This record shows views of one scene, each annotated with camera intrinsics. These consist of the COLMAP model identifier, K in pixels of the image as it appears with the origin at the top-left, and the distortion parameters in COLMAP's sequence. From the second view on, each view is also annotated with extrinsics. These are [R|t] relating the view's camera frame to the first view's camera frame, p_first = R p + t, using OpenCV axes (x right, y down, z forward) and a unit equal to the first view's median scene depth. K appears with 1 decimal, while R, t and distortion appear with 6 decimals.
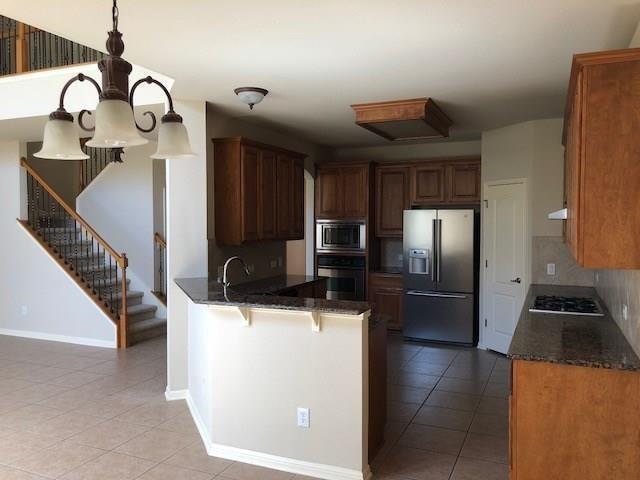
lens RADIAL K [[535.4, 0, 314.6], [0, 535.4, 238.5], [0, 0, 1]] dist [0.029427, -0.018863]
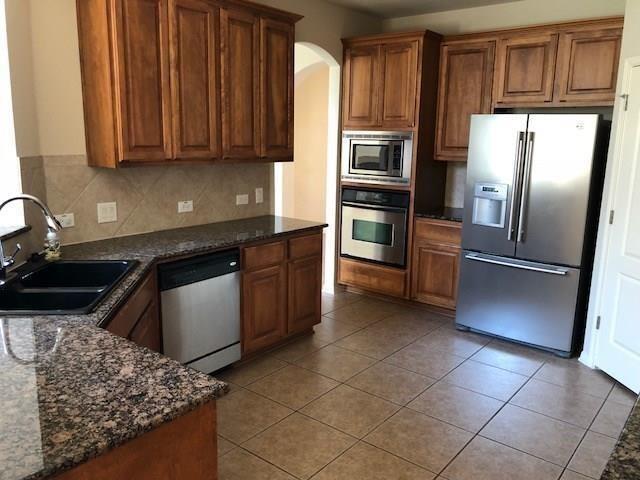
lens RADIAL K [[535.4, 0, 337.3], [0, 535.4, 240.1], [0, 0, 1]] dist [0.029427, -0.018863]
pose [[0.969561, 0.066814, -0.235558, 0.167389], [-0.029270, 0.986778, 0.159415, -0.007549], [0.243094, -0.147668, 0.958697, 0.376175]]
